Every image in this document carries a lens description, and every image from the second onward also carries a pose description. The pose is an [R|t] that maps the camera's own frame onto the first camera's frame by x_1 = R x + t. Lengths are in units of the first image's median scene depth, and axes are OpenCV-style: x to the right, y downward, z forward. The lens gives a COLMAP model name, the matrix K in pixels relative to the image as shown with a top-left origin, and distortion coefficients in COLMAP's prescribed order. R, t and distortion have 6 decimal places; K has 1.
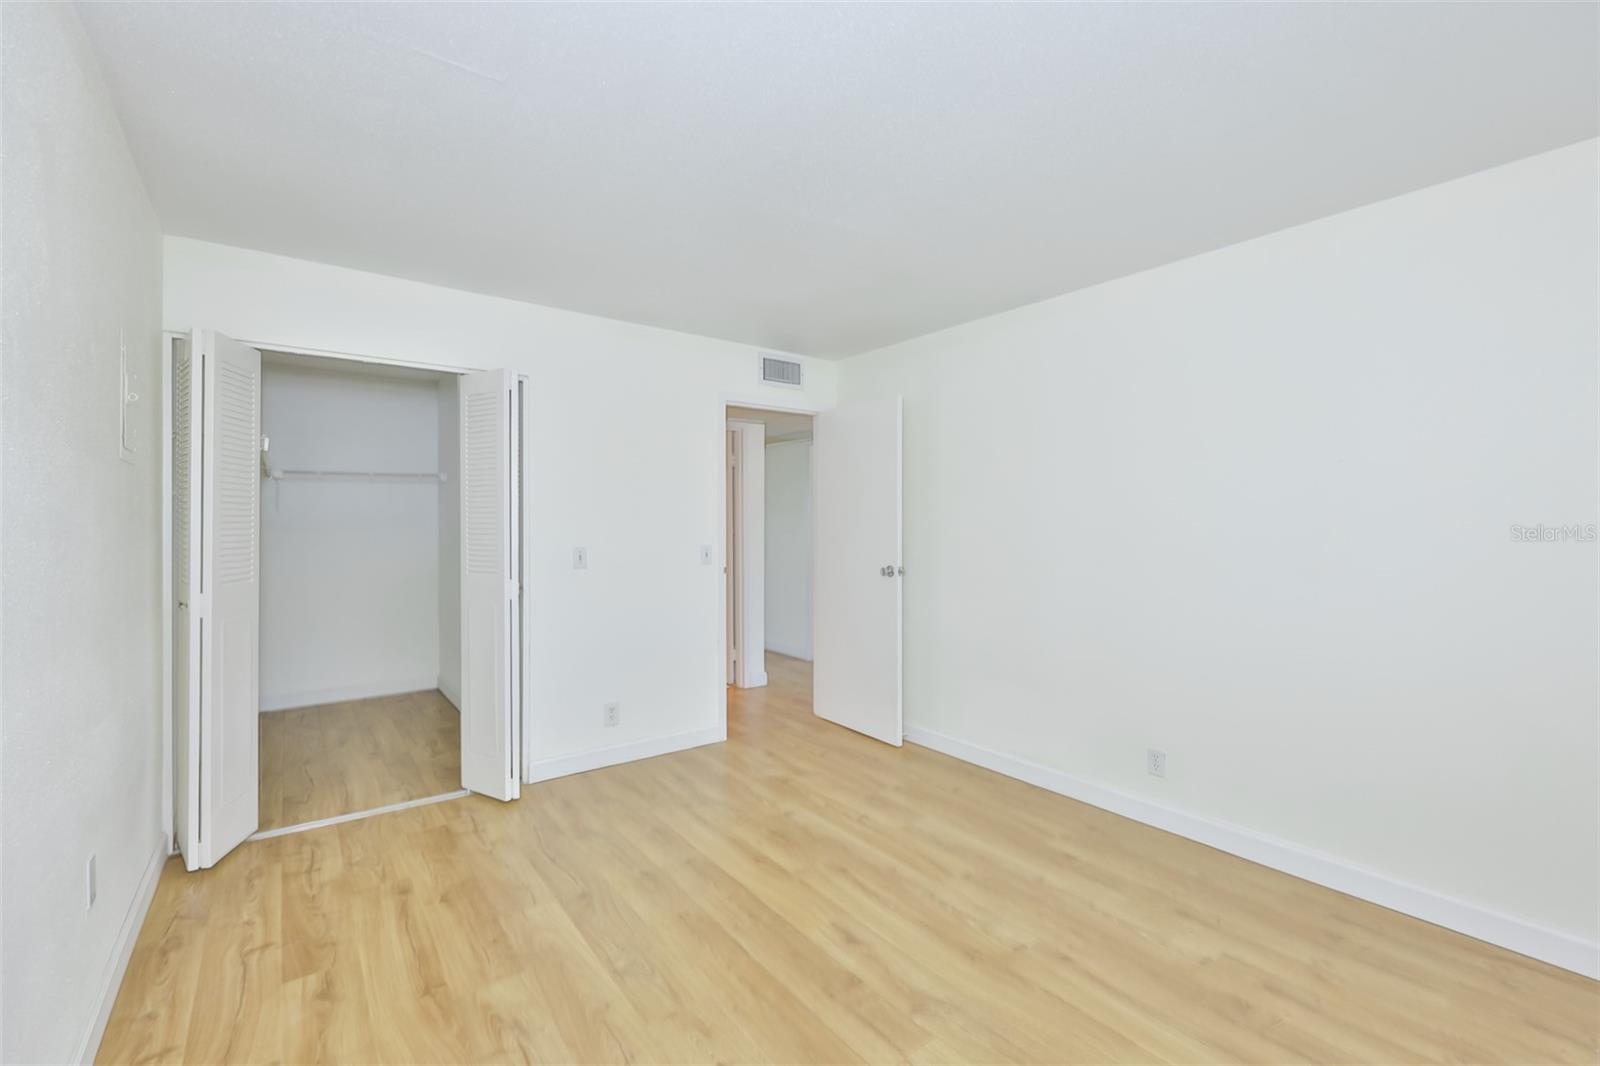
lens RADIAL K [[669.9, 0, 801.9], [0, 669.9, 527.3], [0, 0, 1]] dist [-0.003610, -0.000174]
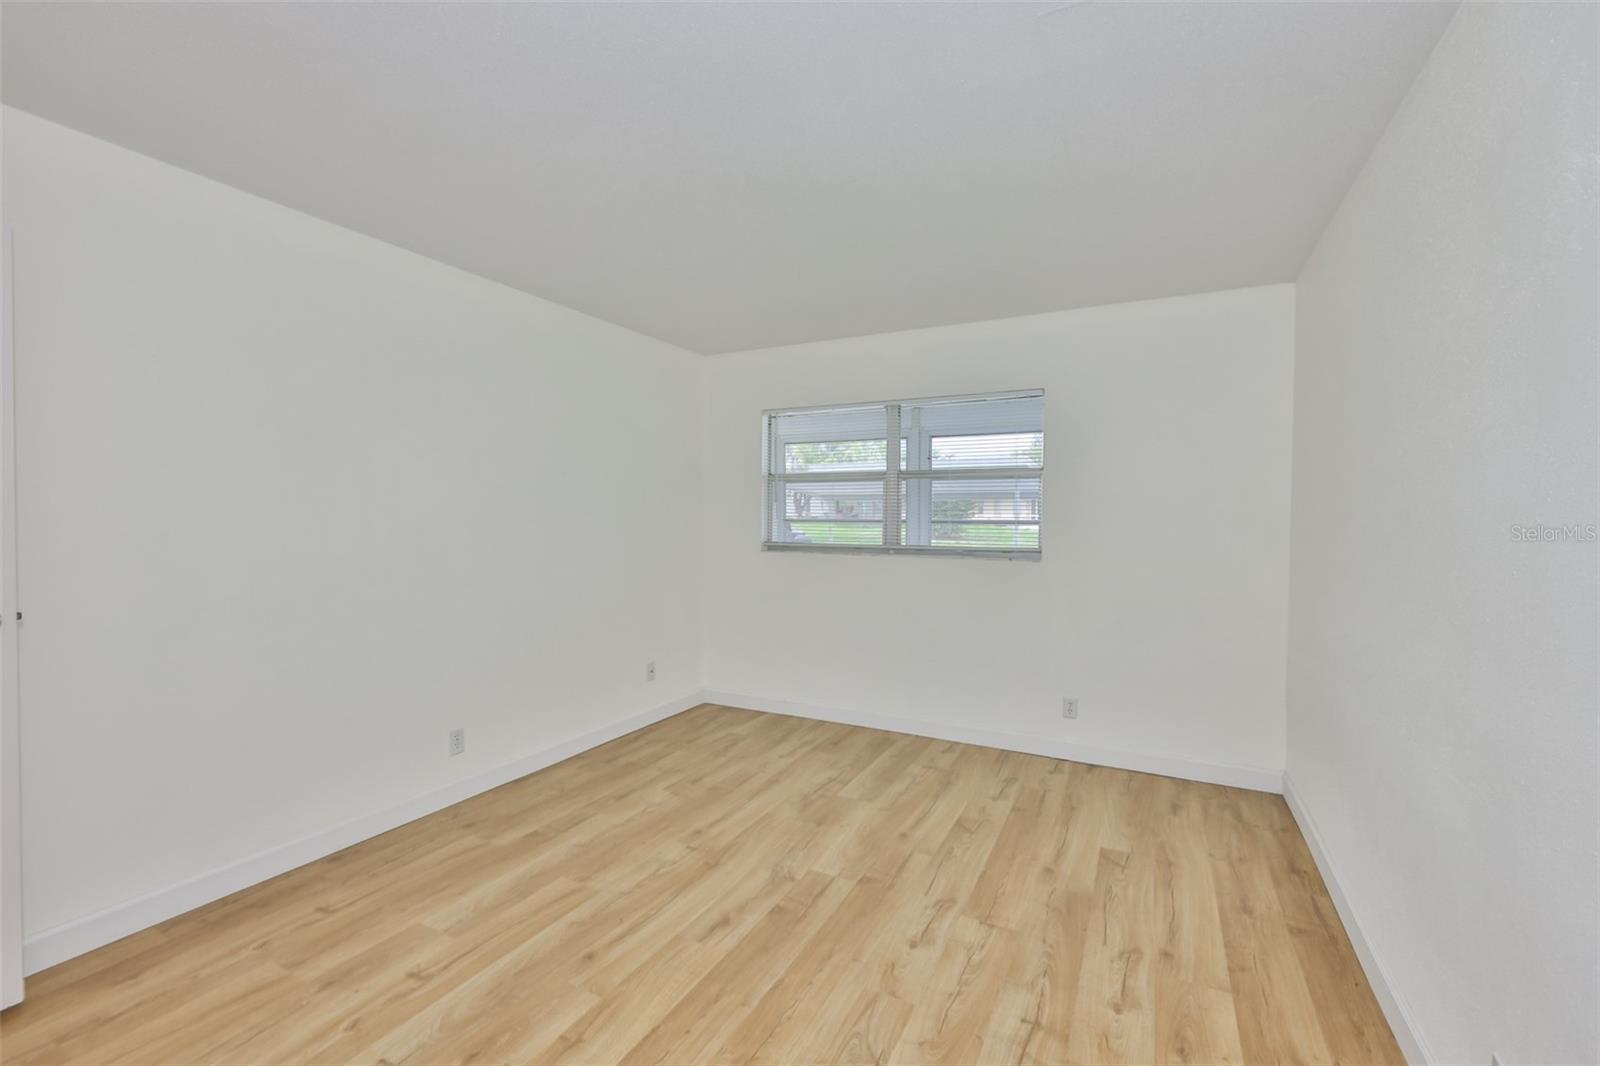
lens RADIAL K [[684.5, 0, 798.4], [0, 684.5, 528.4], [0, 0, 1]] dist [-0.002034, -0.000011]
pose [[-0.424246, -0.016443, 0.905398, -0.818865], [-0.002447, 0.999852, 0.017012, -0.003739], [-0.905544, 0.005002, -0.424223, 1.200124]]
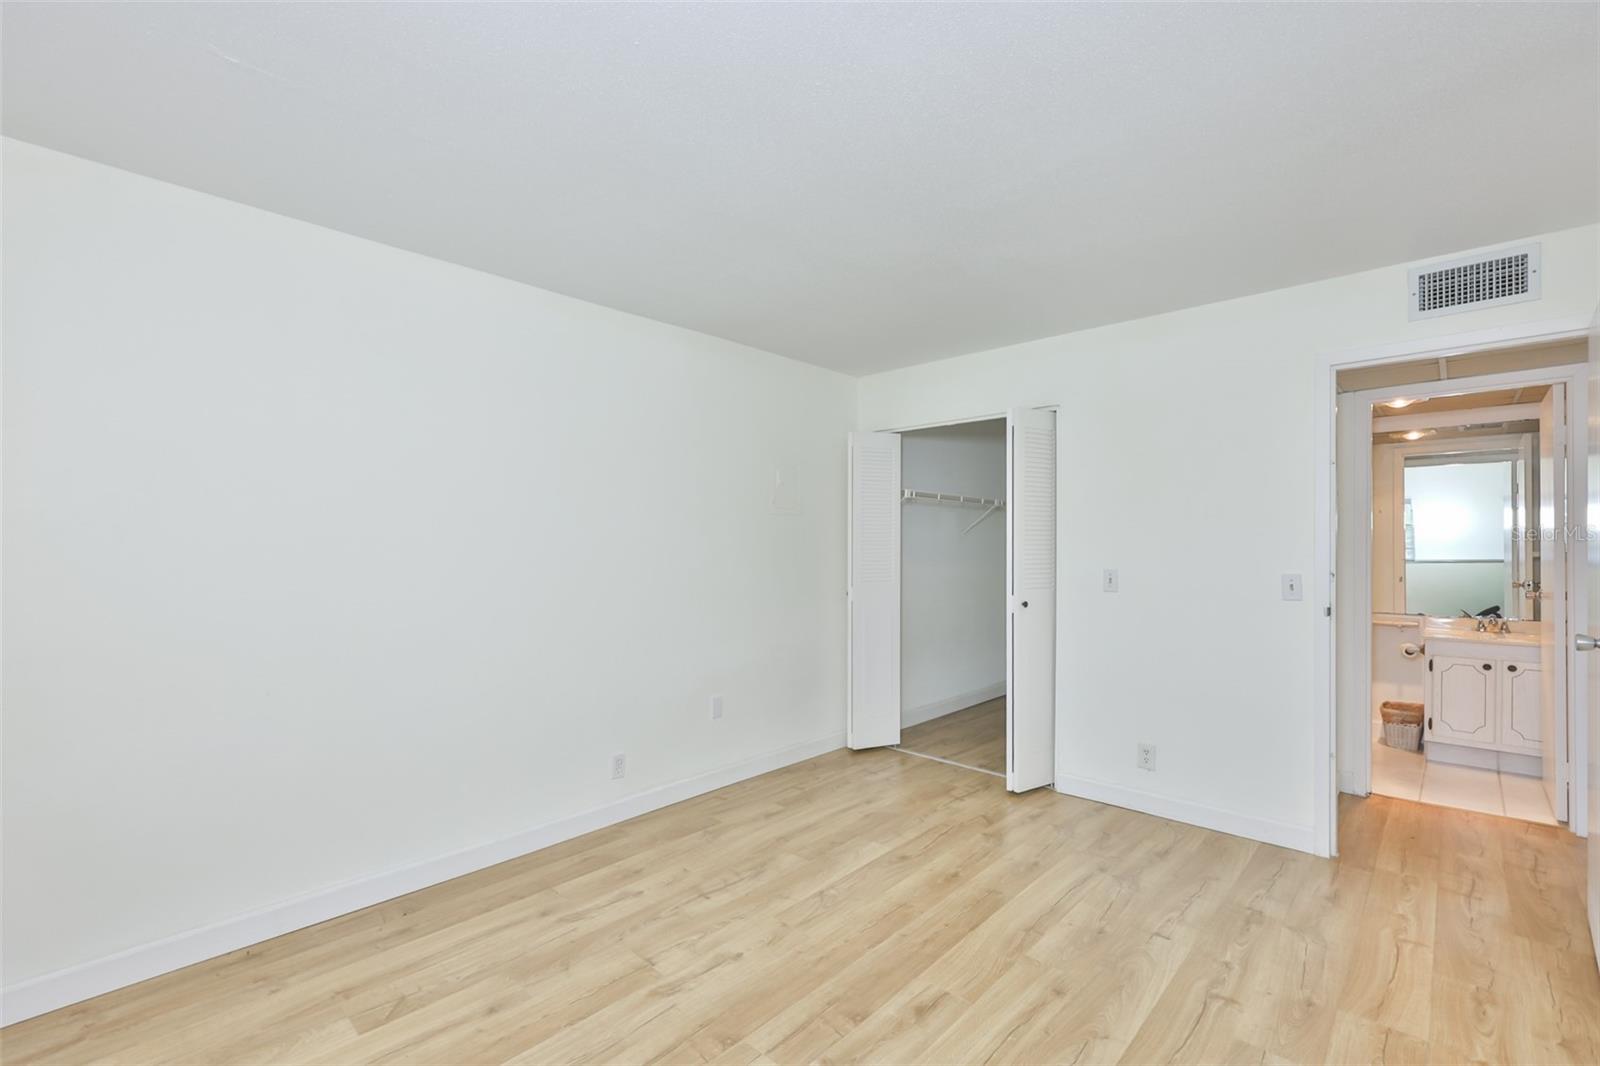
lens RADIAL K [[684.5, 0, 798.4], [0, 684.5, 528.4], [0, 0, 1]] dist [-0.002034, -0.000011]
pose [[0.170511, -0.030442, -0.984886, 0.869615], [-0.000551, 0.999520, -0.030989, 0.000580], [0.985356, 0.005827, 0.170412, 0.606483]]
